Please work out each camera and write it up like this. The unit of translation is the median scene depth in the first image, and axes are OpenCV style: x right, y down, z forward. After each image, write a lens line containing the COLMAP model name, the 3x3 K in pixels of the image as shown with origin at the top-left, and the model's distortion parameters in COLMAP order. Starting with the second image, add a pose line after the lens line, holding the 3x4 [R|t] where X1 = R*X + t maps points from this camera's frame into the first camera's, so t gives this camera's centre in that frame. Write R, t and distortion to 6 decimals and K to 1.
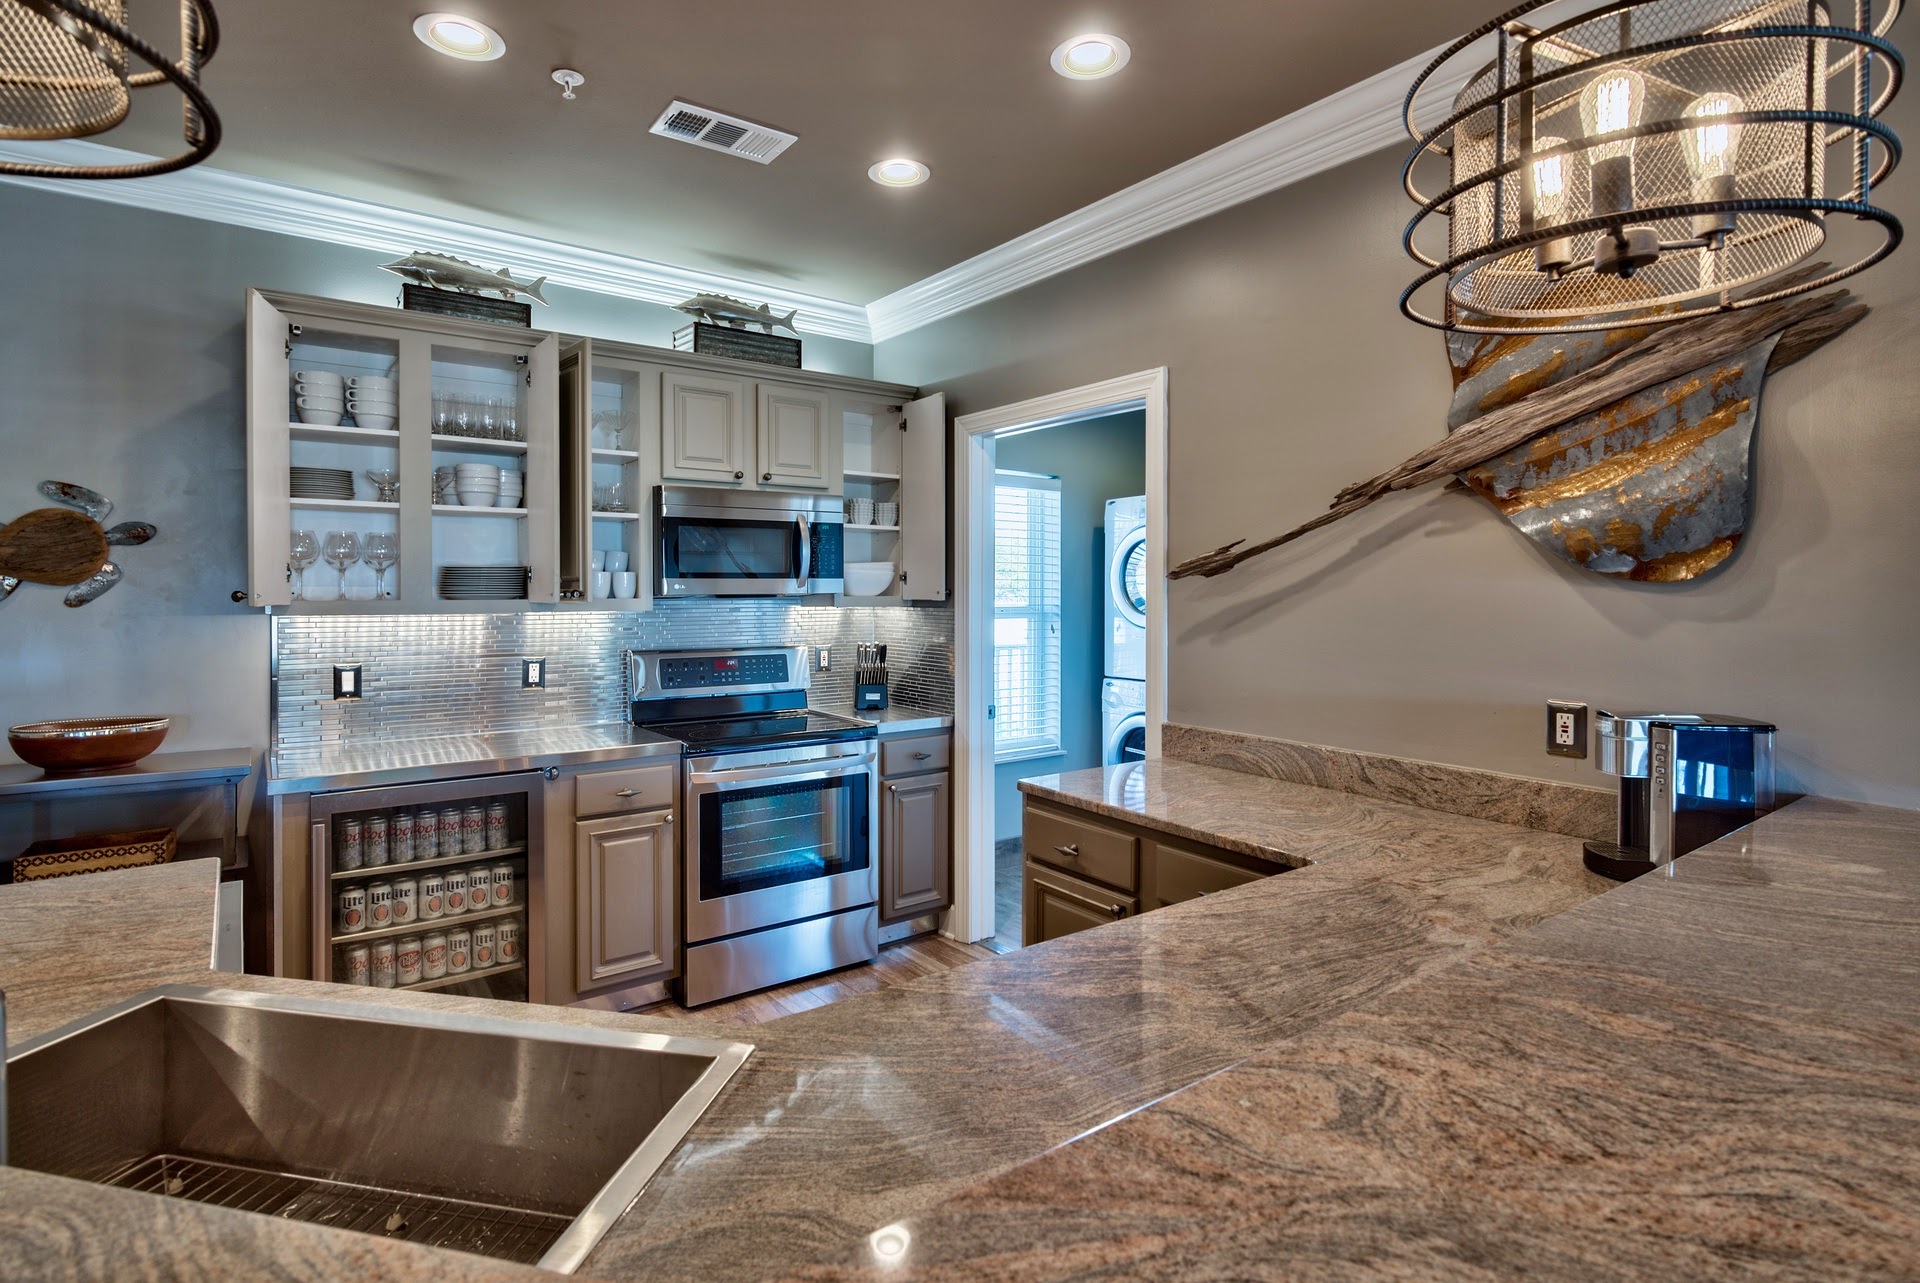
lens RADIAL K [[929.5, 0, 952.8], [0, 929.5, 587.3], [0, 0, 1]] dist [-0.005426, 0.000412]
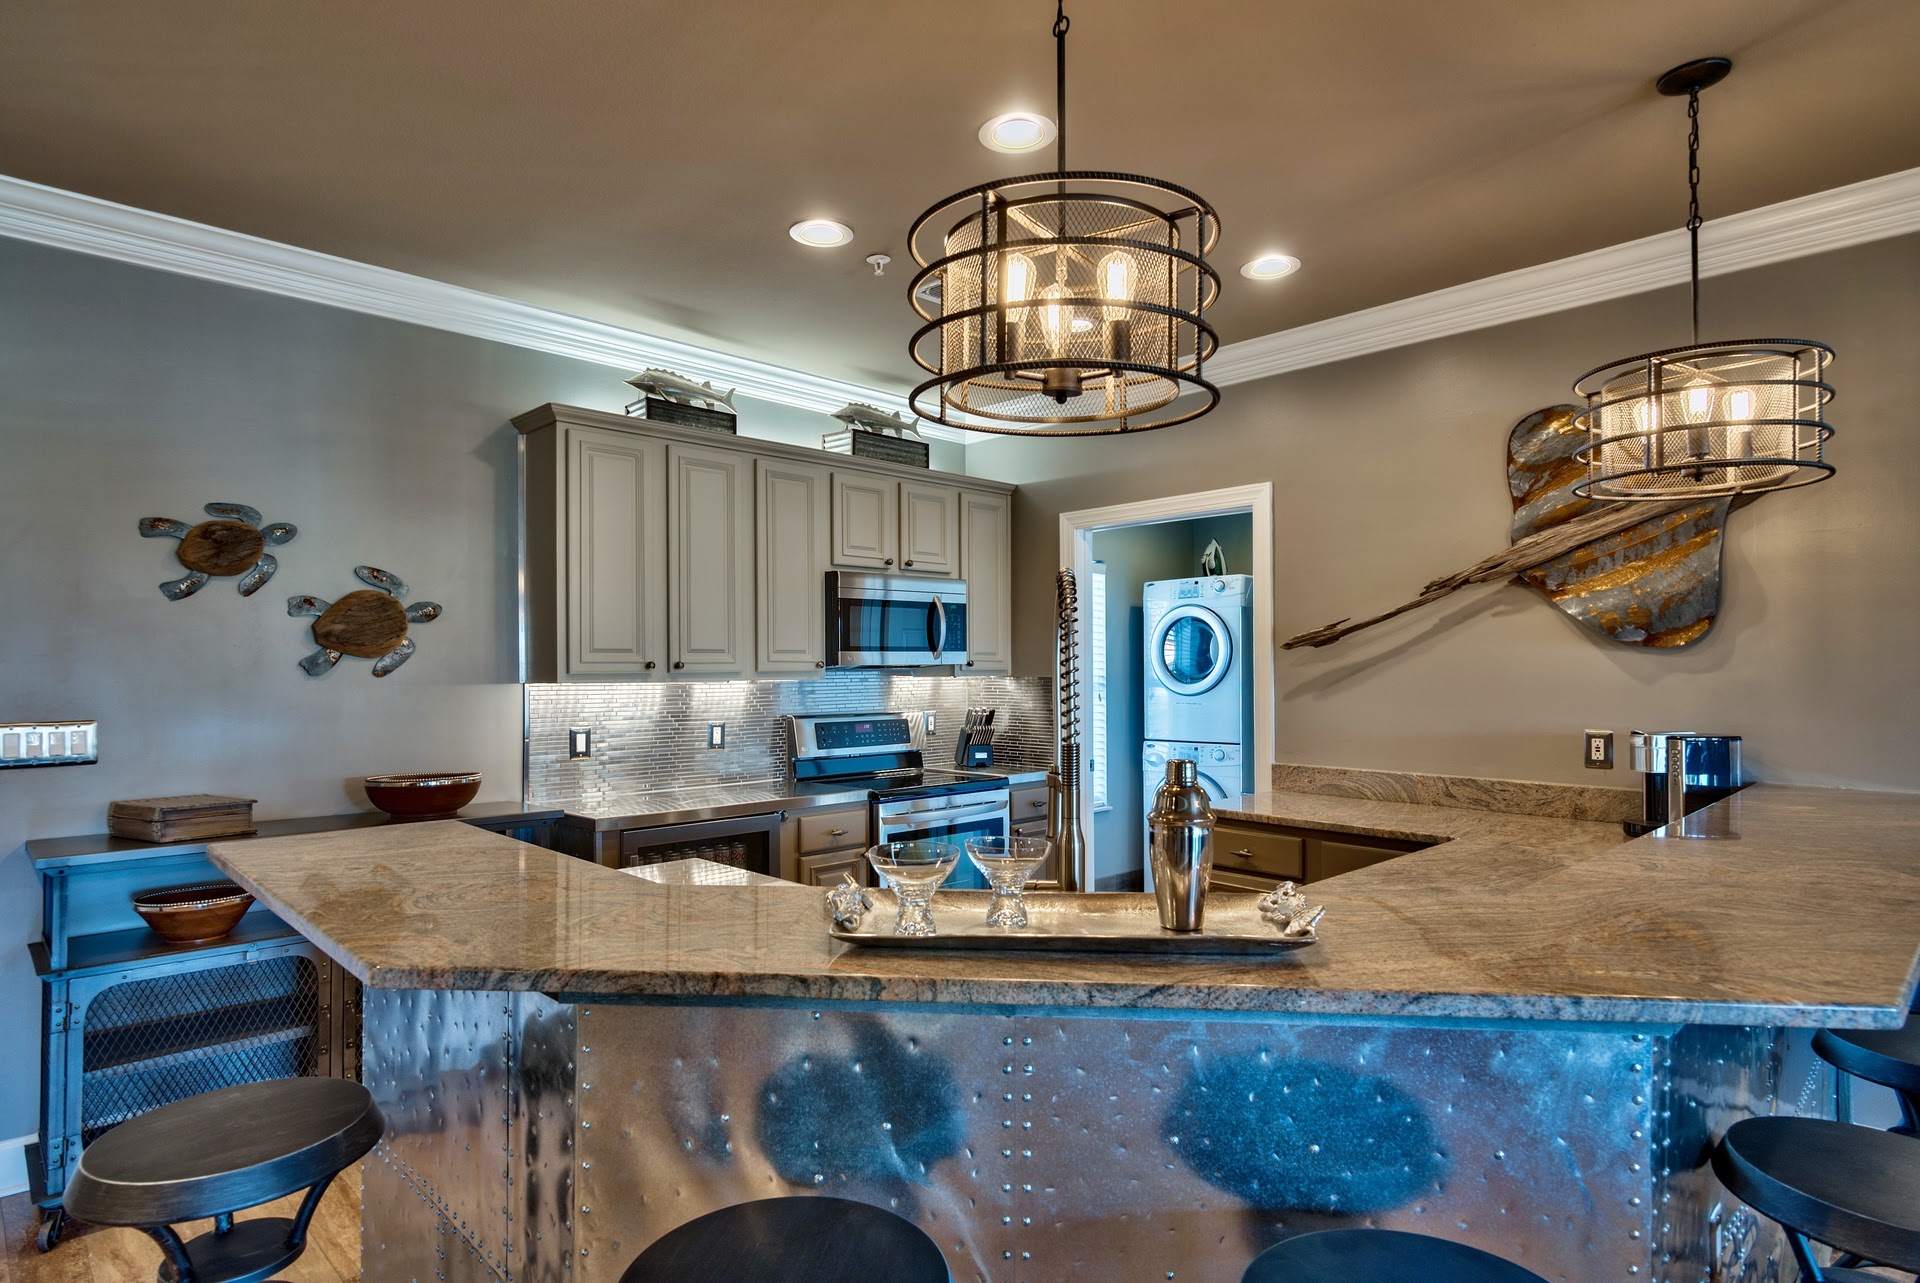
lens RADIAL K [[1010.8, 0, 957.9], [0, 1010.8, 653.6], [0, 0, 1]] dist [0.003695, -0.000739]
pose [[0.990620, -0.003921, 0.136587, -0.414229], [0.005845, 0.999889, -0.013694, 0.013977], [-0.136518, 0.014364, 0.990533, -0.329381]]
